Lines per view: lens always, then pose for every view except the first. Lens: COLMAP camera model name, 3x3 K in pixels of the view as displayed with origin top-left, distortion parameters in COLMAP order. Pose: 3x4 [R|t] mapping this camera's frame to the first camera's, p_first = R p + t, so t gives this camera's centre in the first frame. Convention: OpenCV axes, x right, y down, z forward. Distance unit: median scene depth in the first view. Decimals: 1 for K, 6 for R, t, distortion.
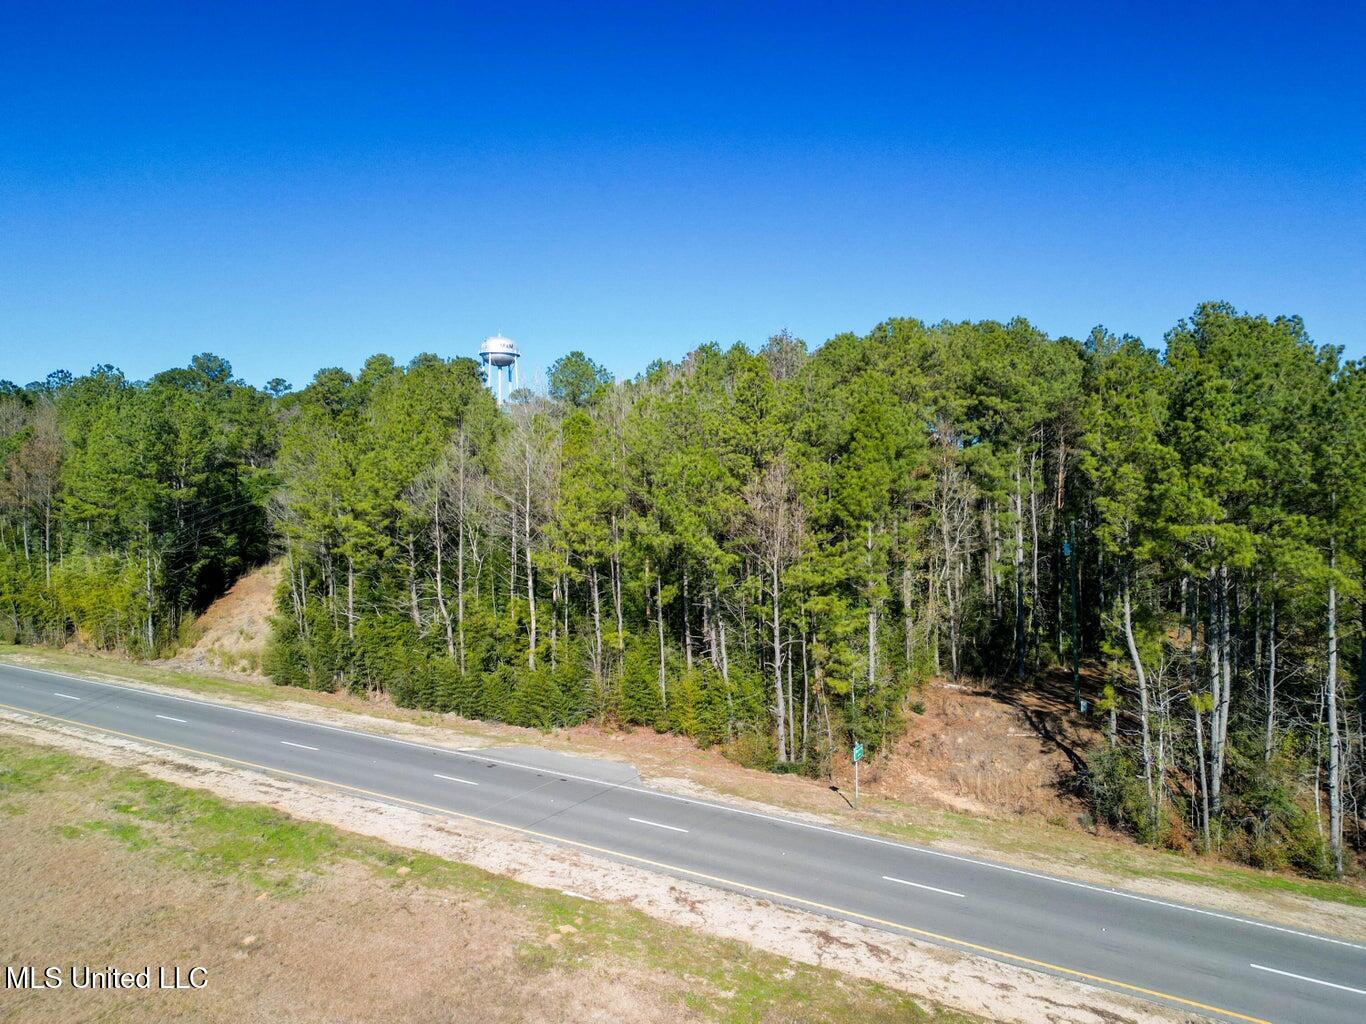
lens RADIAL K [[964.0, 0, 686.3], [0, 964.0, 511.1], [0, 0, 1]] dist [0.052489, -0.030702]
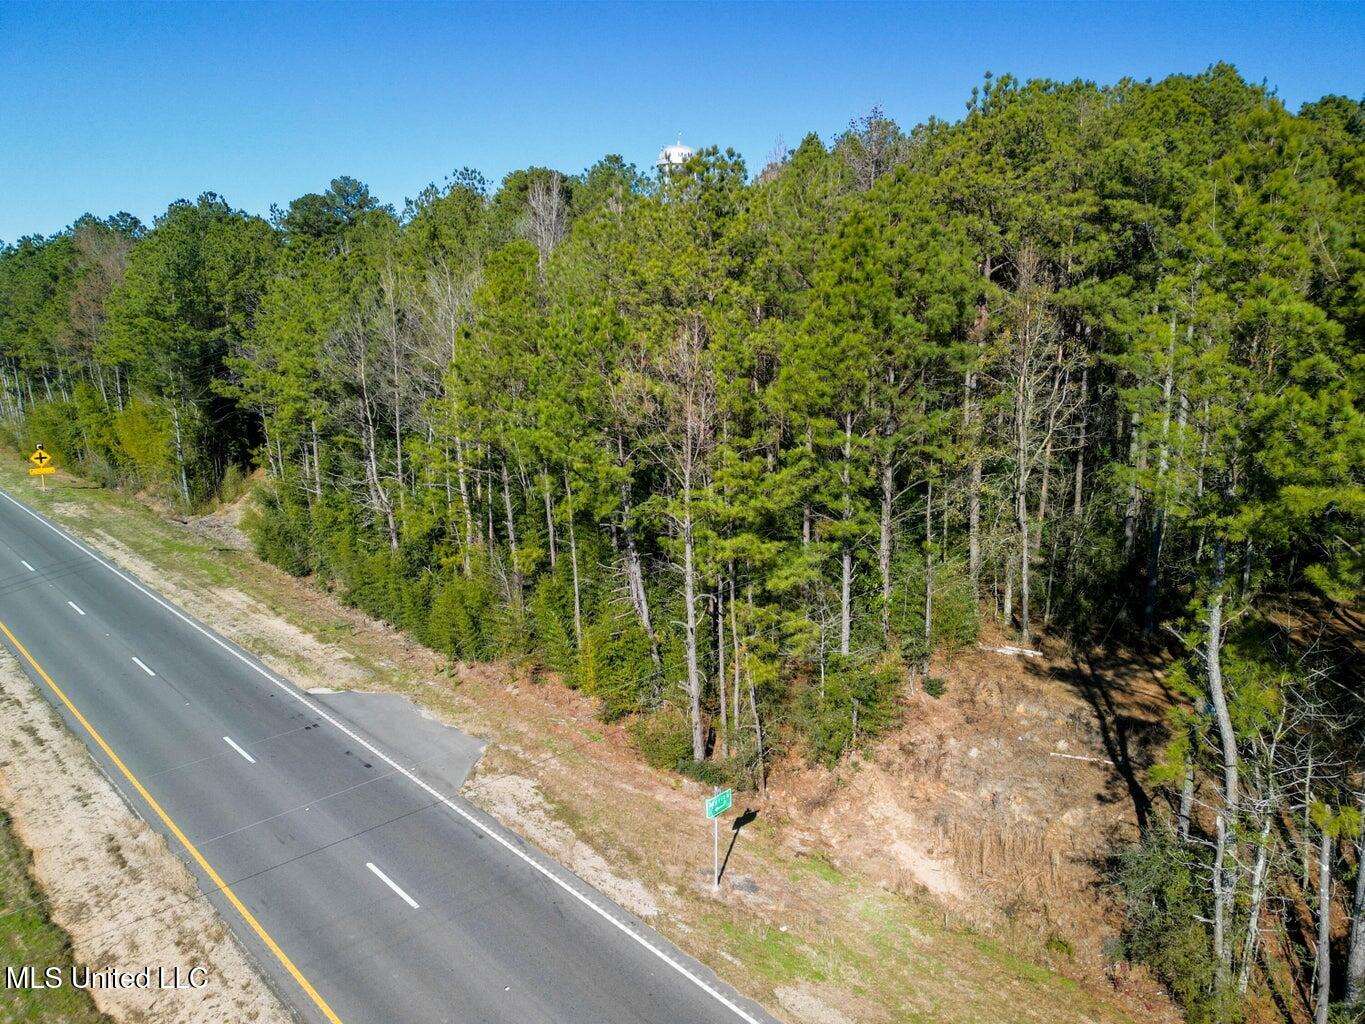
lens RADIAL K [[963.3, 0, 680.9], [0, 963.3, 506.3], [0, 0, 1]] dist [0.052489, -0.030702]
pose [[0.962537, 0.051410, -0.266233, 0.248498], [-0.002782, 0.983683, 0.179891, -0.042386], [0.271137, -0.172411, 0.946974, 0.344342]]
